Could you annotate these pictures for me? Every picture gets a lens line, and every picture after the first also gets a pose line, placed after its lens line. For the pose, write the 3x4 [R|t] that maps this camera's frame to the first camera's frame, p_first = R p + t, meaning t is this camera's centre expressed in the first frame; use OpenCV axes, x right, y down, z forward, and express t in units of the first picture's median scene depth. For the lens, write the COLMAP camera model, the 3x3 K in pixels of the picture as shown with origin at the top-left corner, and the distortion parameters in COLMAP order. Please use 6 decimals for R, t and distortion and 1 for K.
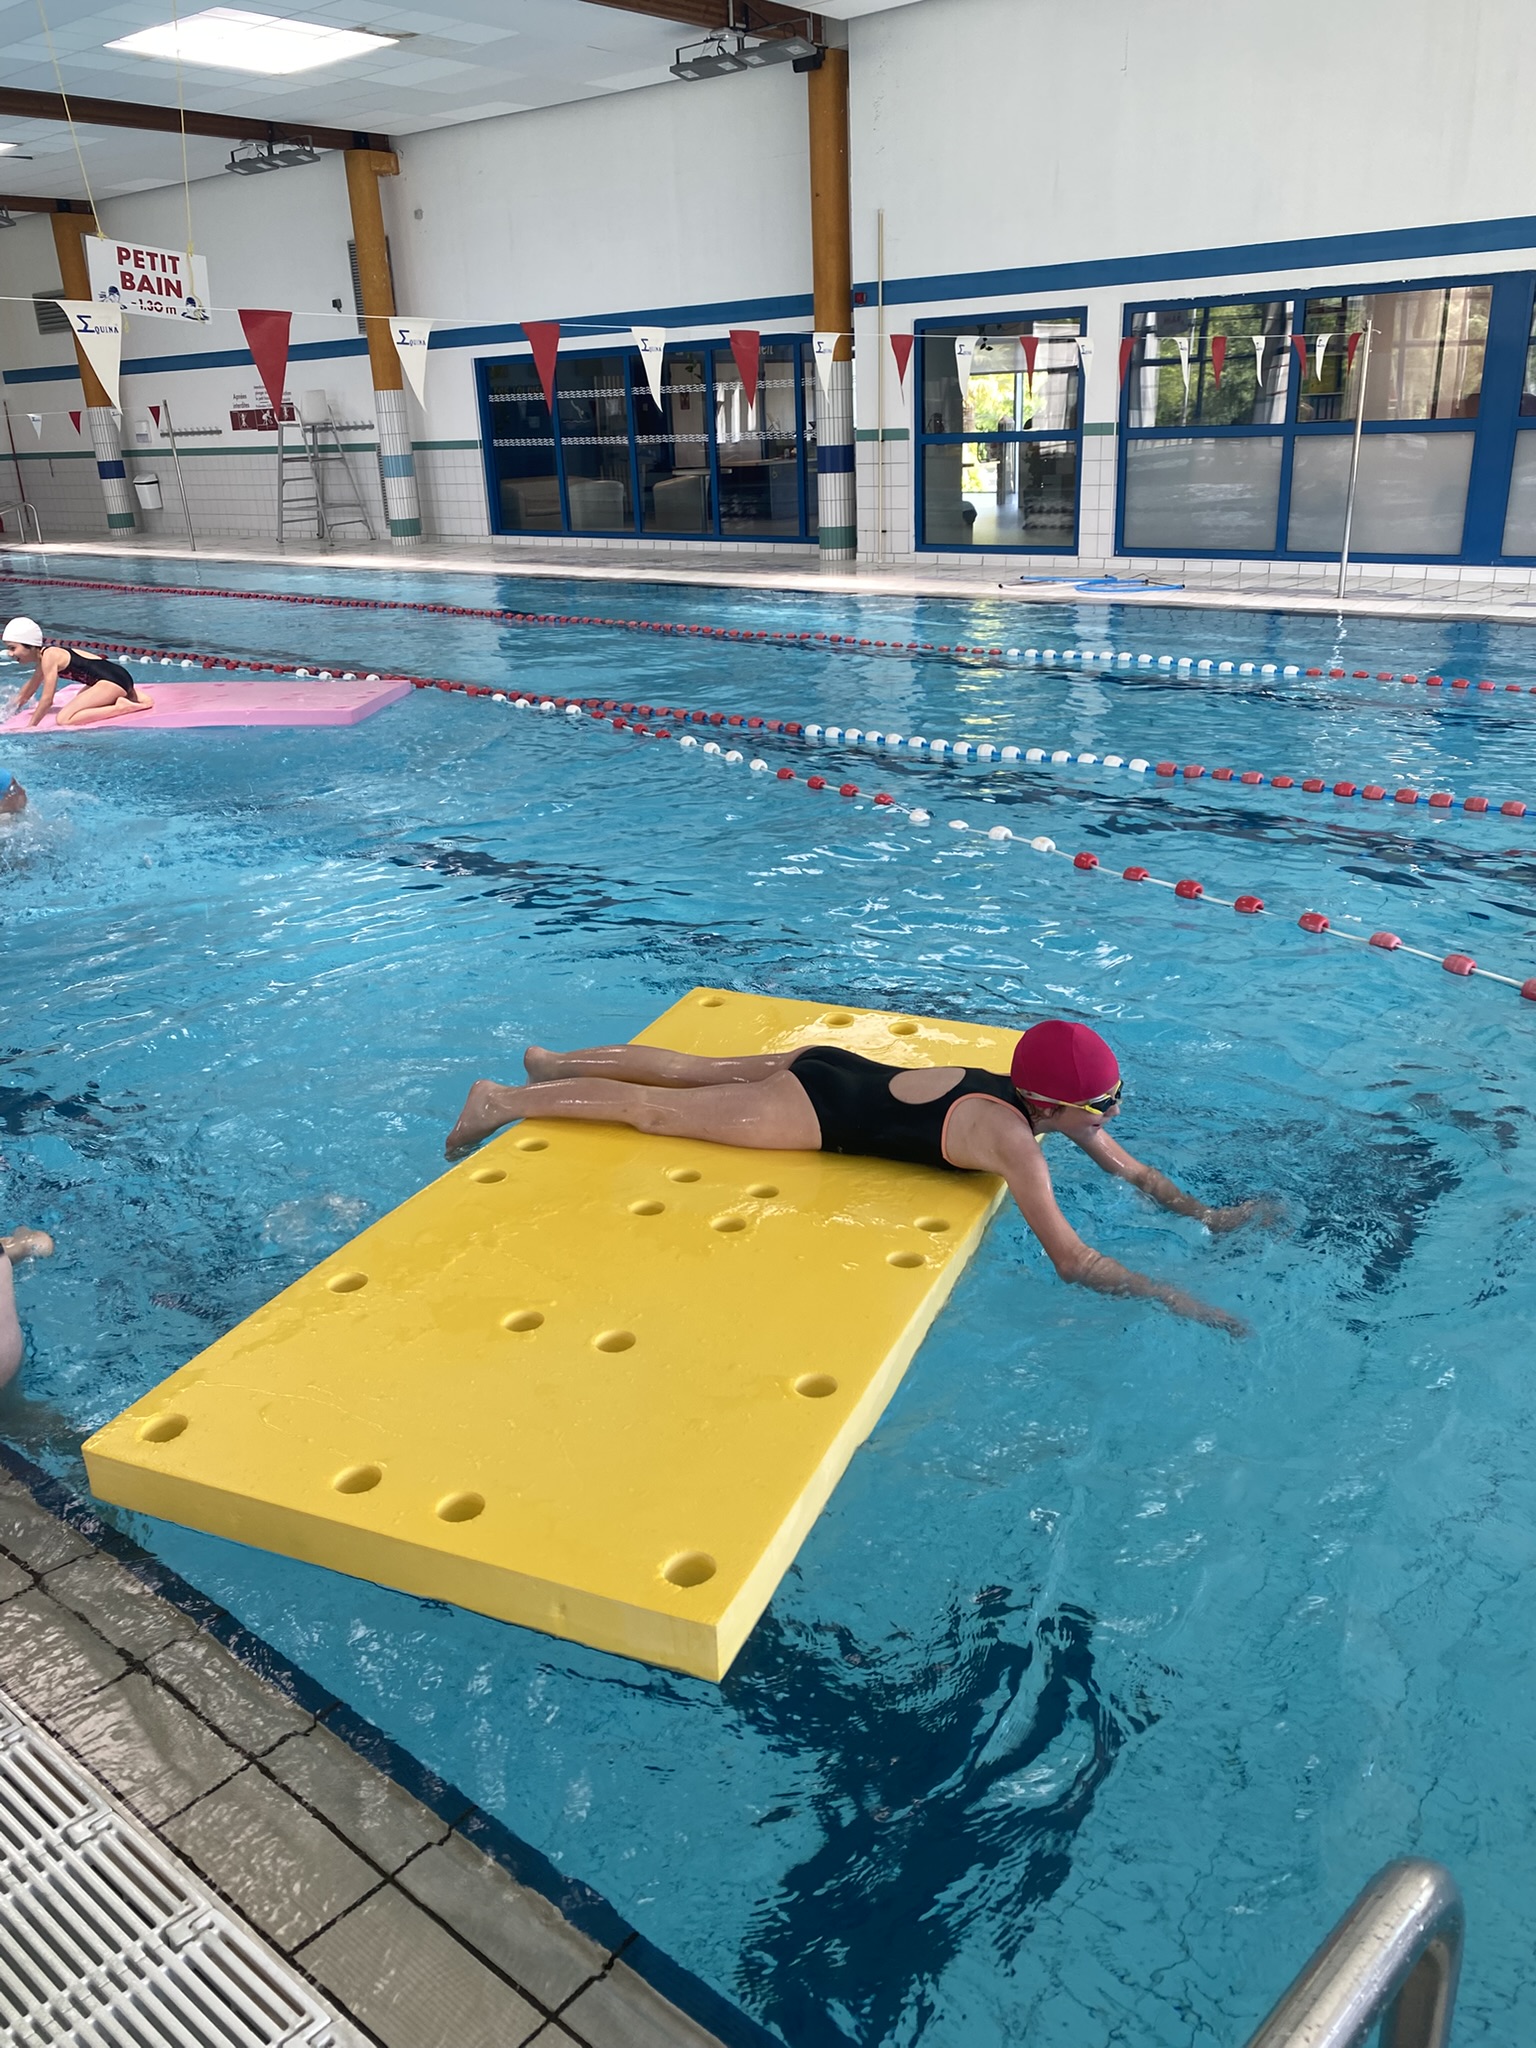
lens RADIAL K [[1541.2, 0, 768.0], [0, 1541.2, 1024.0], [0, 0, 1]] dist [0.009364, -0.003663]
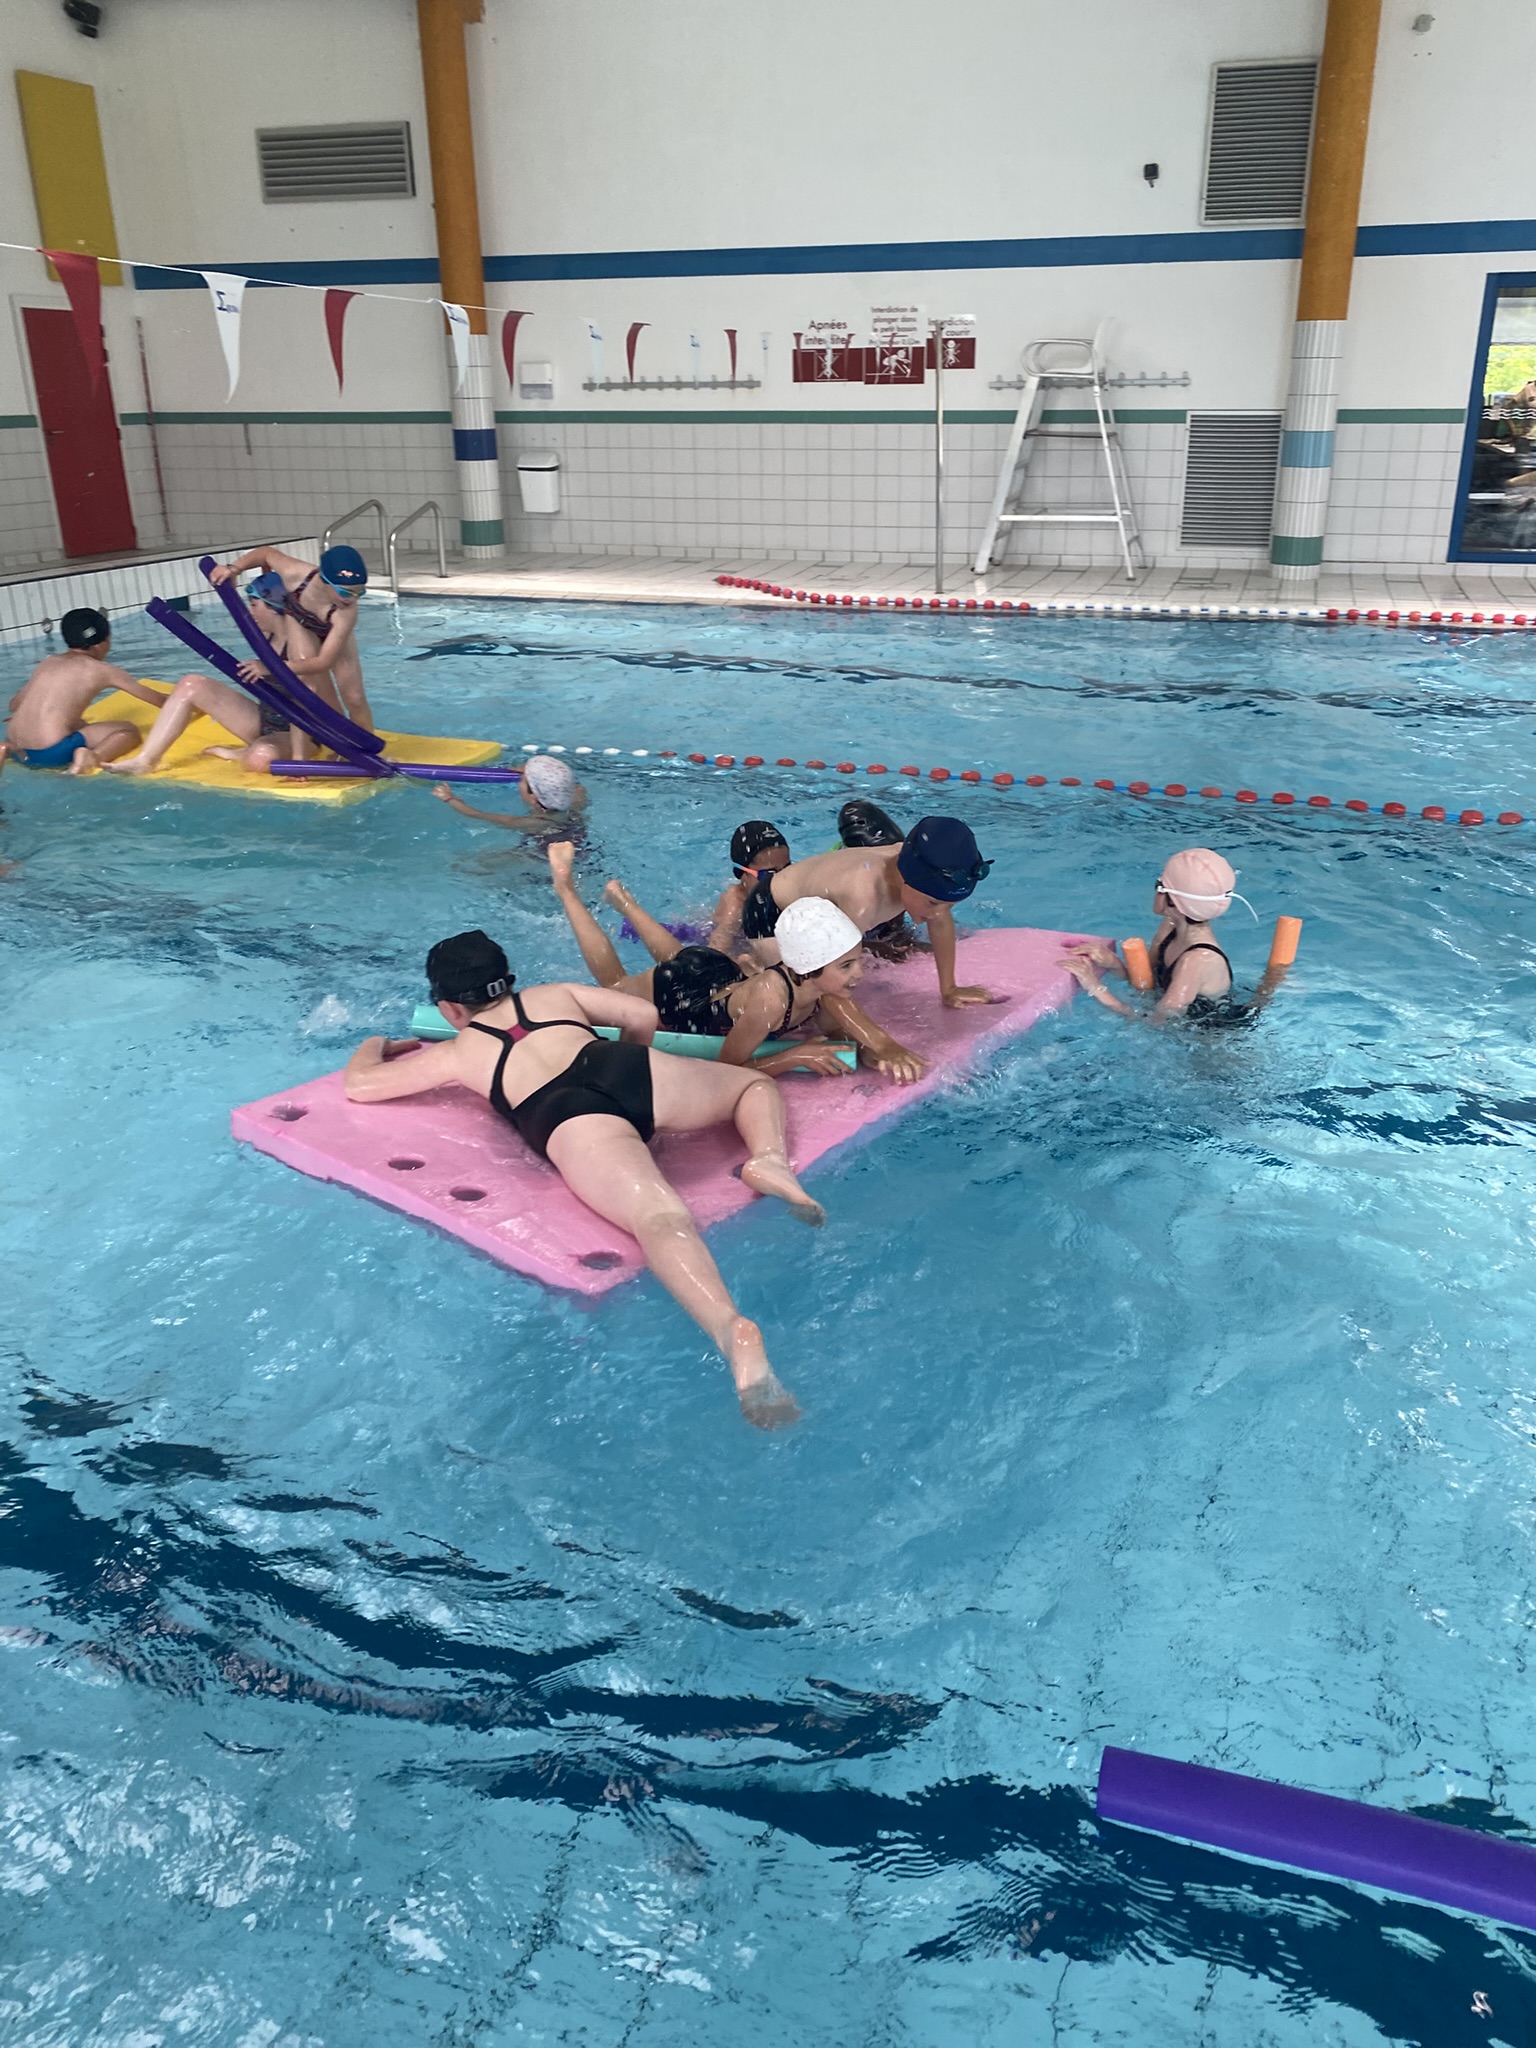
lens RADIAL K [[1541.2, 0, 768.0], [0, 1541.2, 1024.0], [0, 0, 1]] dist [0.009364, -0.003663]
pose [[0.933039, -0.111270, 0.342137, -0.704434], [0.108211, 0.993731, 0.028081, -0.190796], [-0.343117, 0.010822, 0.939230, 0.545025]]
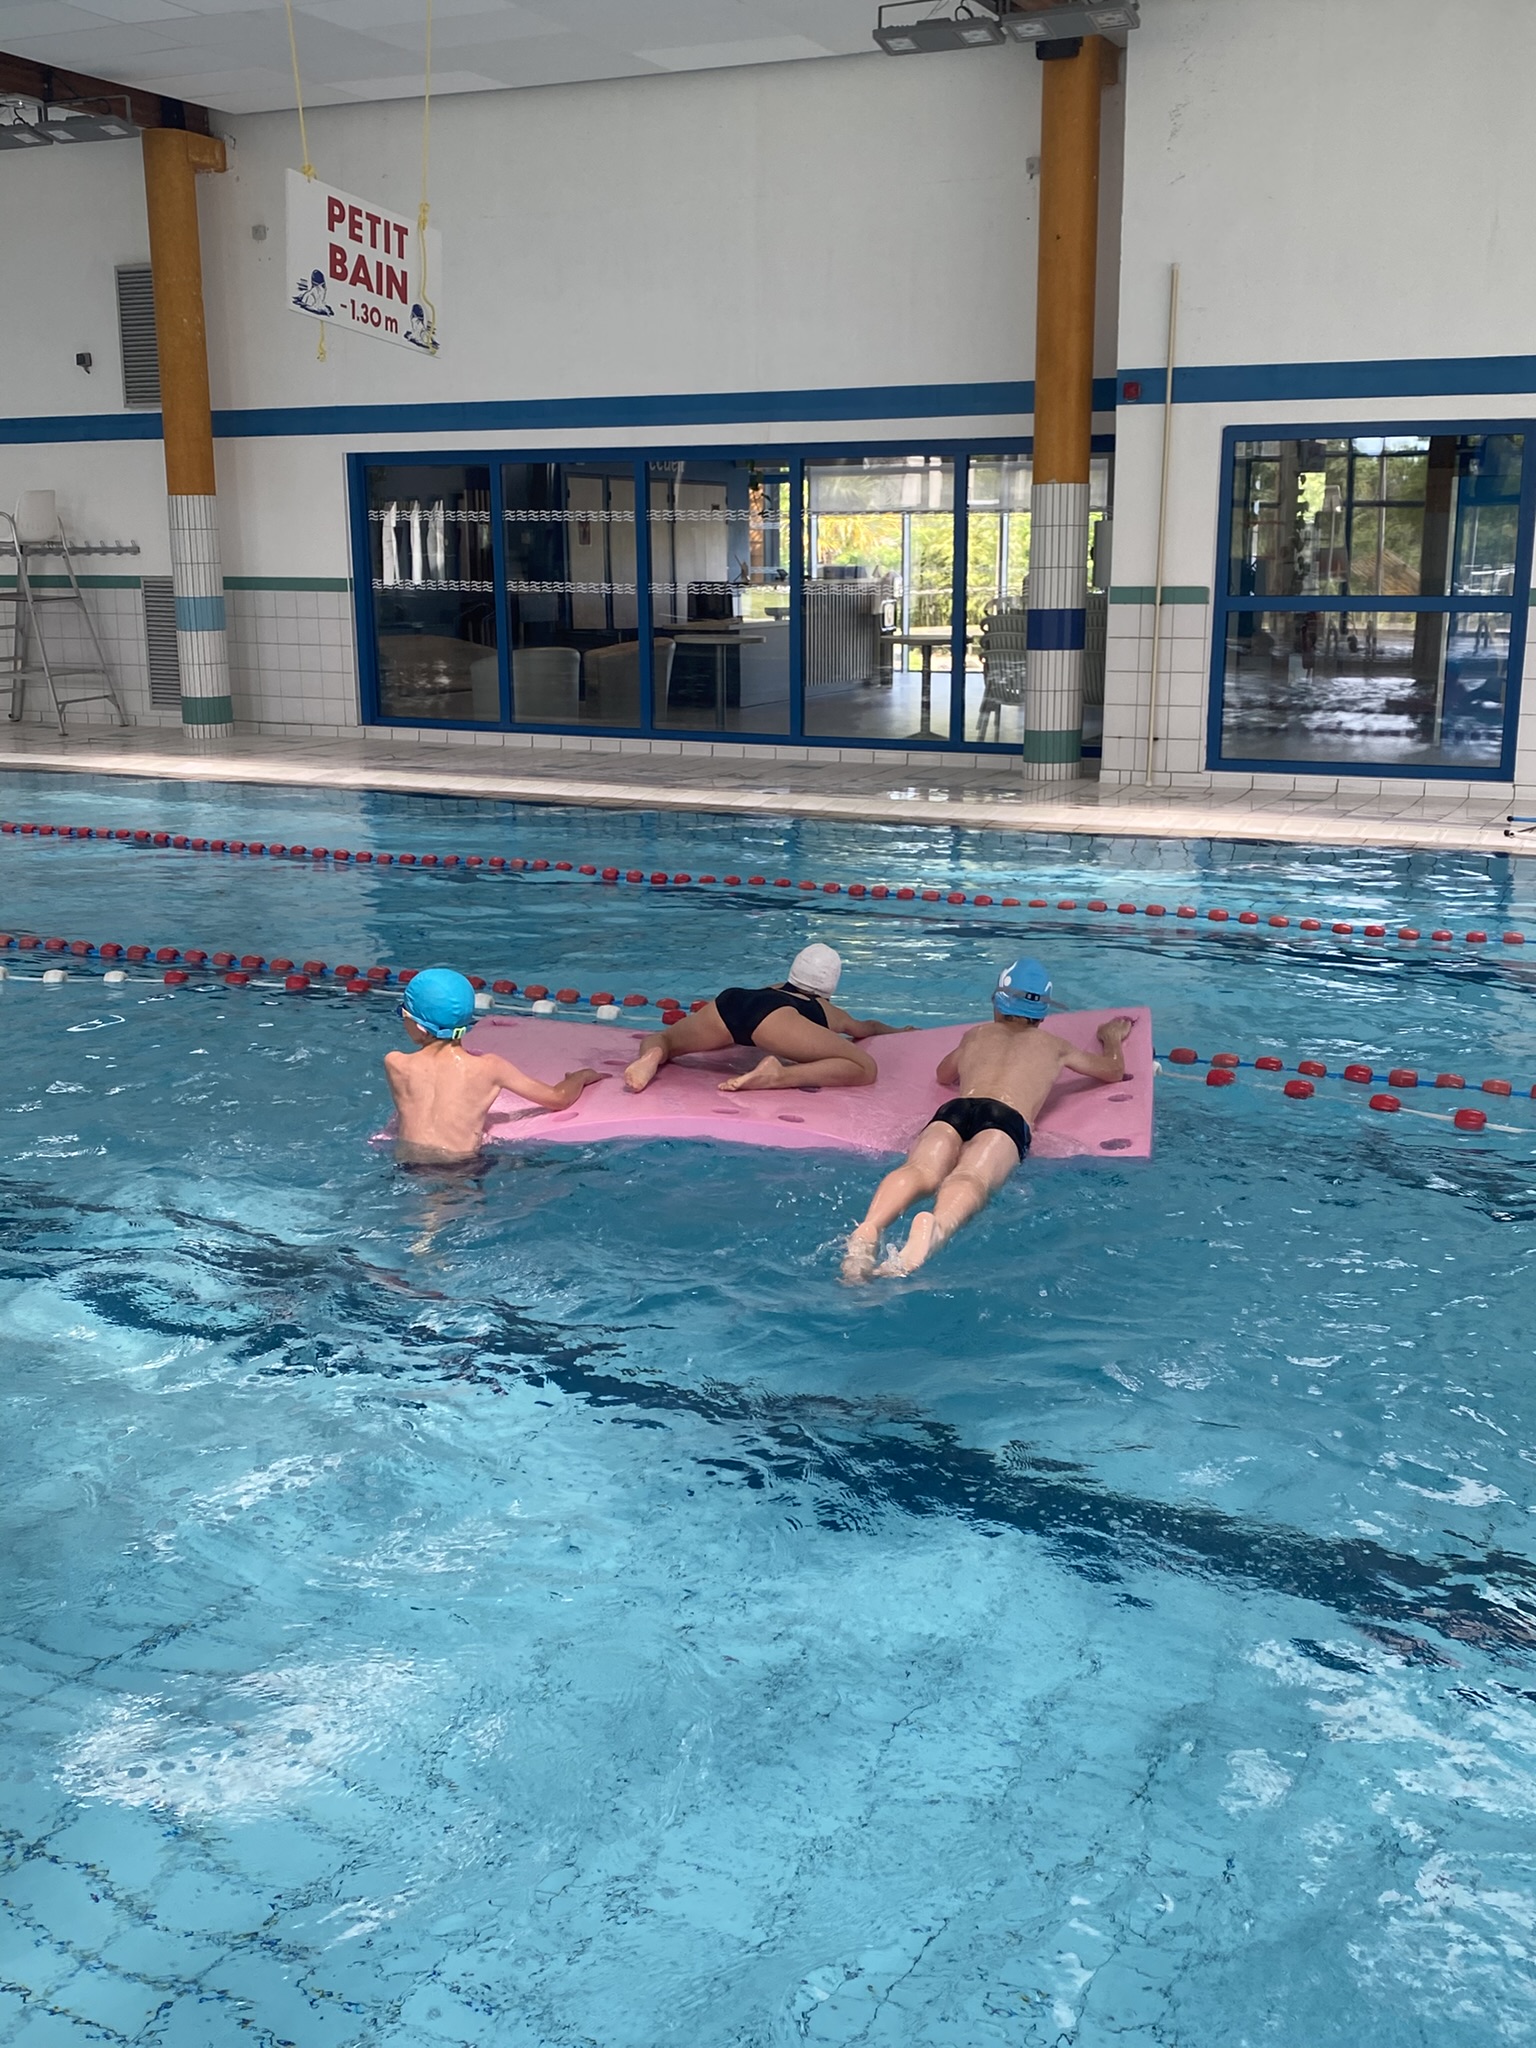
lens RADIAL K [[2081.9, 0, 811.6], [0, 2081.9, 1032.1], [0, 0, 1]] dist [0.094168, -0.199832]
pose [[0.970075, -0.018540, 0.242095, -0.222083], [0.055703, 0.987481, -0.147576, -0.064053], [-0.236328, 0.156646, 0.958964, 0.178306]]
